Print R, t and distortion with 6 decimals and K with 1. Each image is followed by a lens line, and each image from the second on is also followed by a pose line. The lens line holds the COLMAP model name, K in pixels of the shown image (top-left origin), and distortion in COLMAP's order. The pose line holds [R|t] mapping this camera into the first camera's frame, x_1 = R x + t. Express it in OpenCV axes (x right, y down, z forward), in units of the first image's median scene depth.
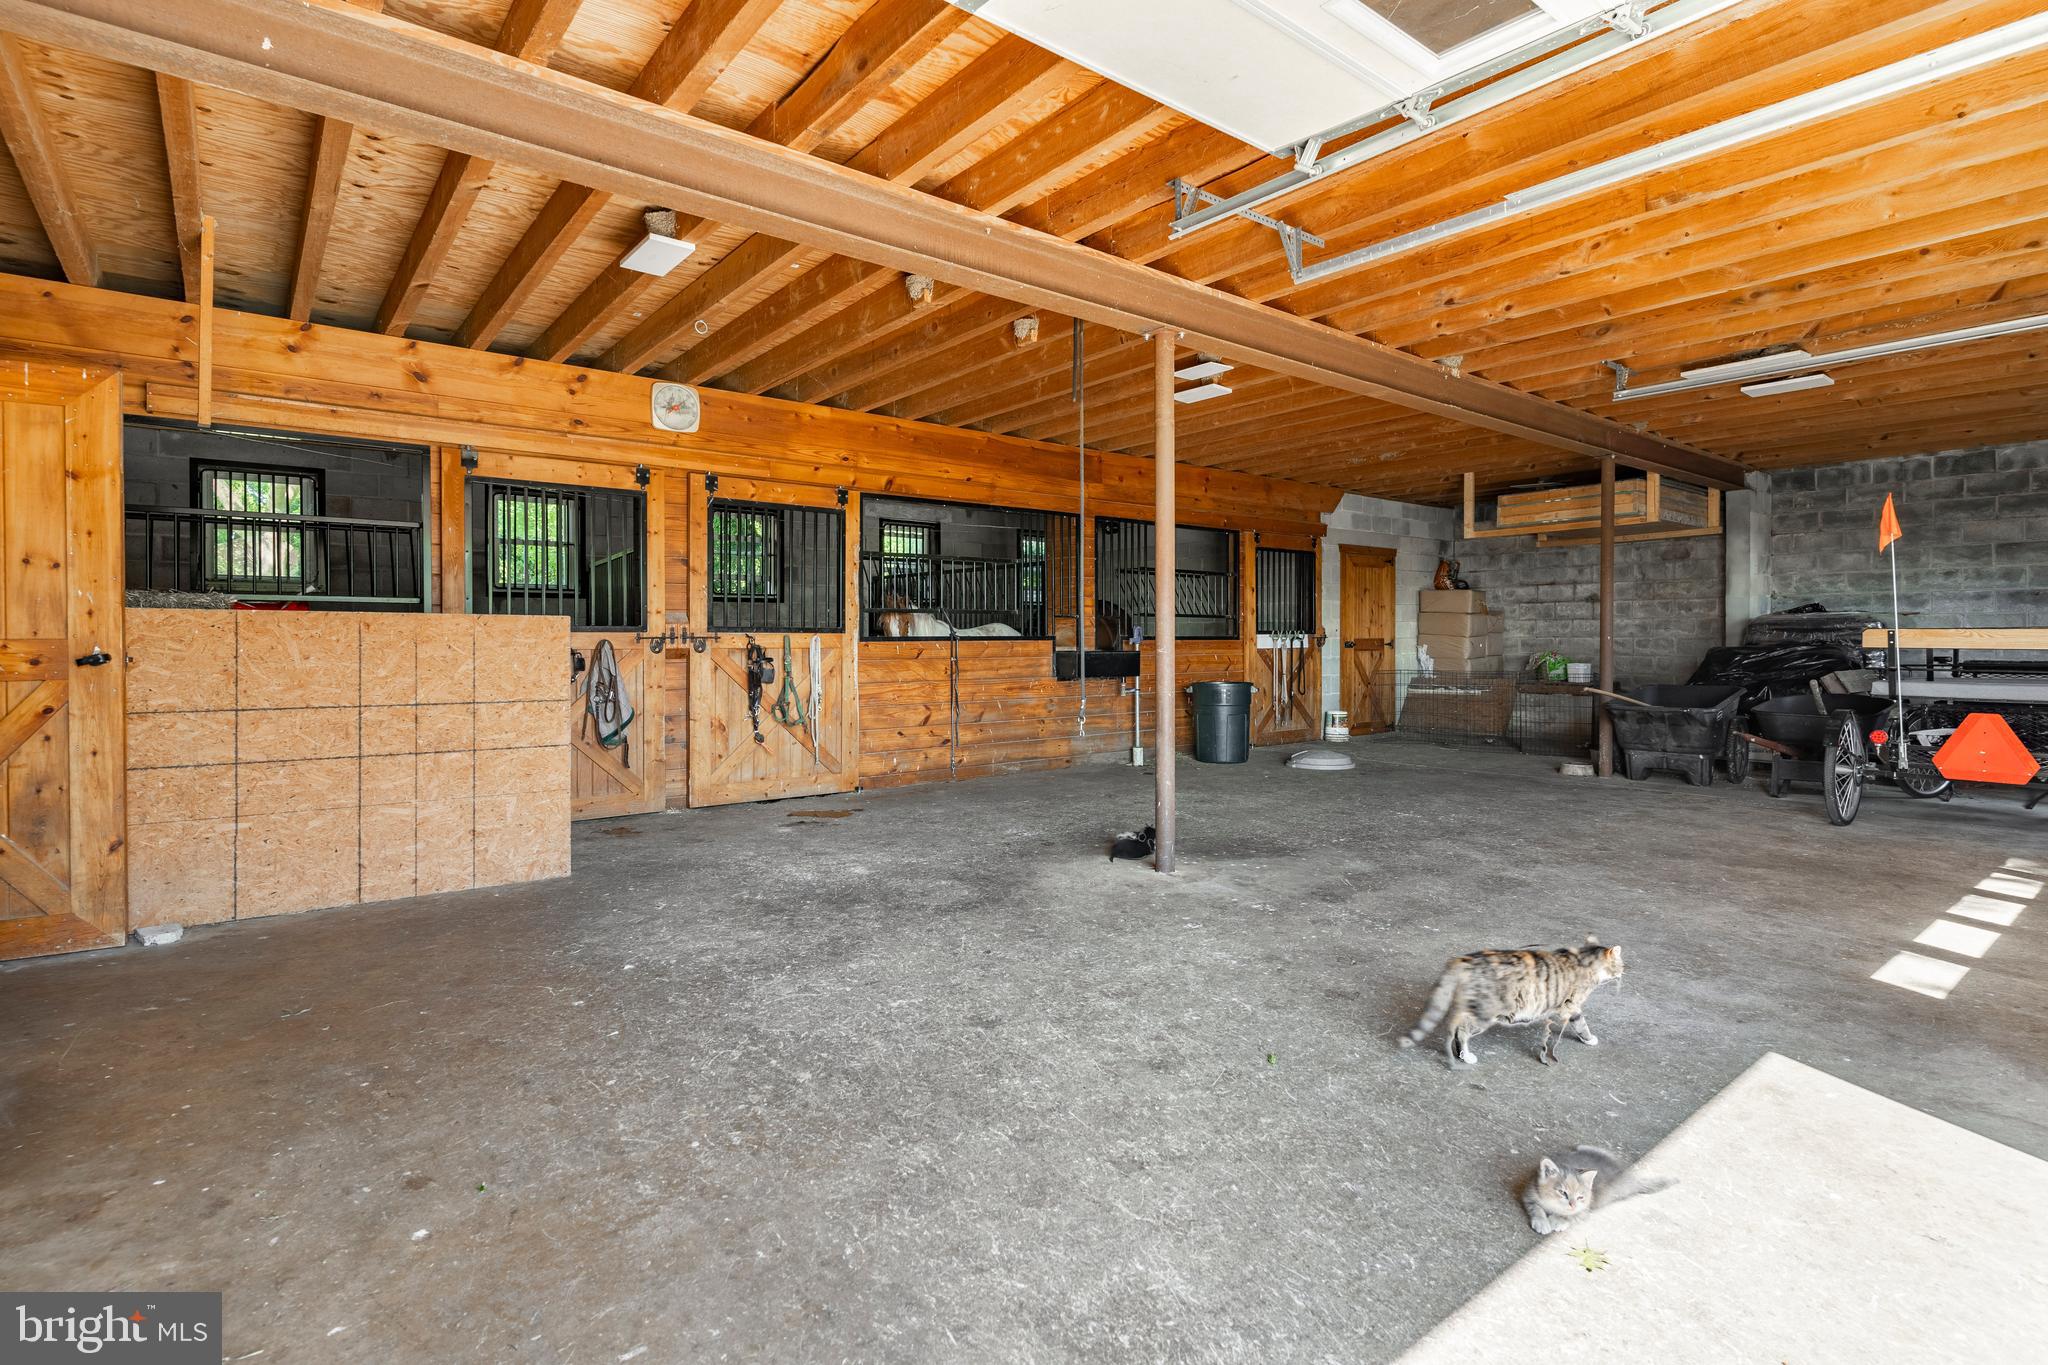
lens RADIAL K [[1051.2, 0, 1036.0], [0, 1051.2, 644.3], [0, 0, 1]] dist [0.005033, -0.000018]
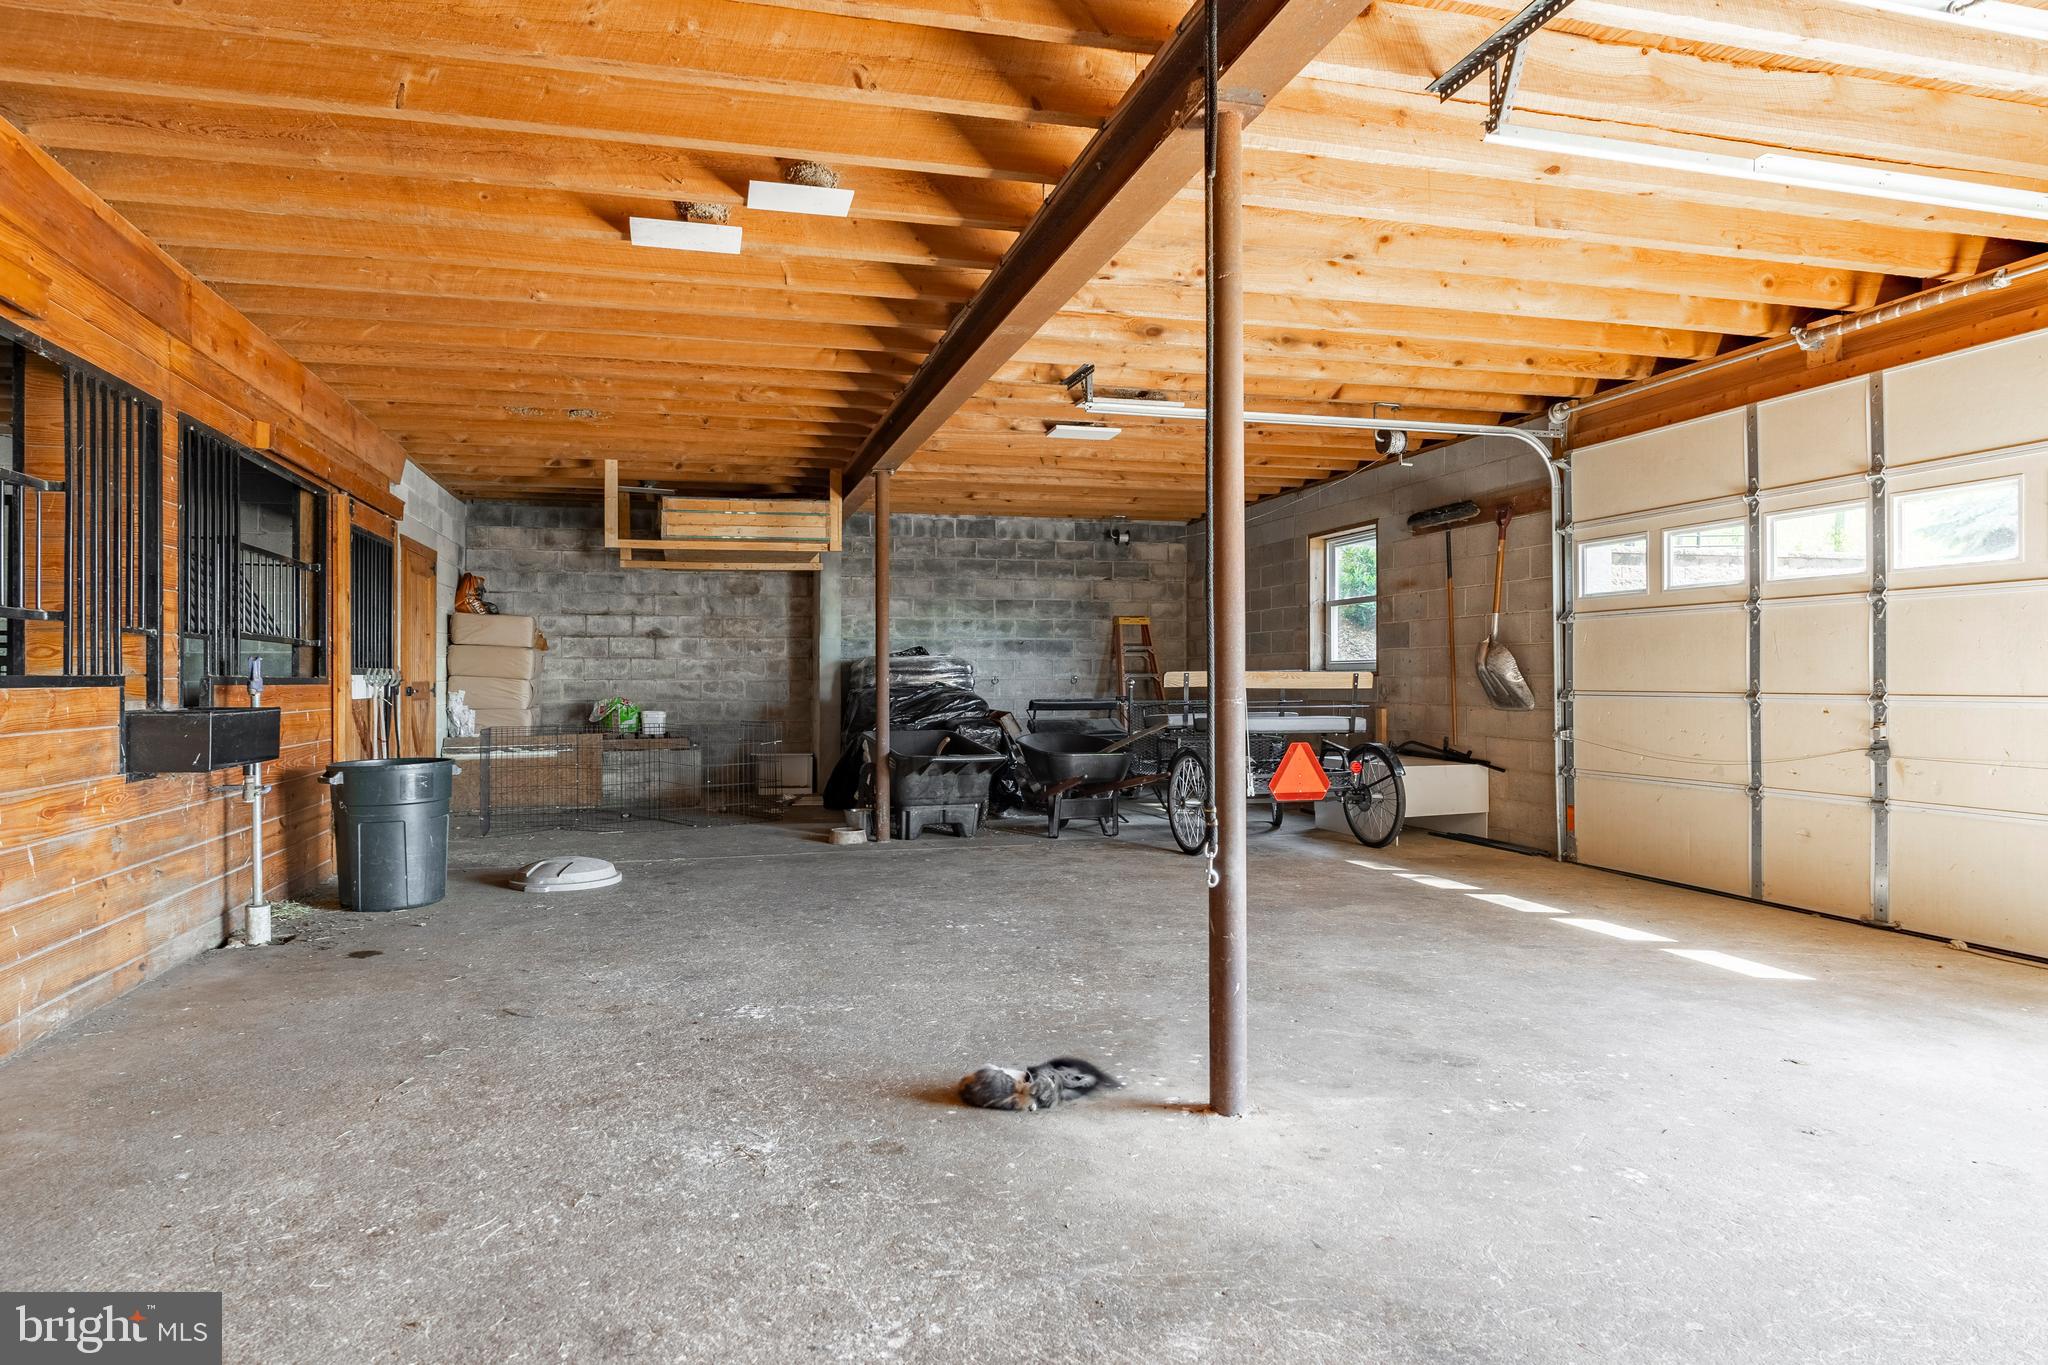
lens RADIAL K [[1150.0, 0, 1024.4], [0, 1150.0, 671.4], [0, 0, 1]] dist [0.003524, 0.000552]
pose [[0.404404, 0.006571, 0.914557, -0.240904], [0.007566, 0.999916, -0.010530, -0.001965], [-0.914549, 0.011178, 0.404320, 0.445270]]
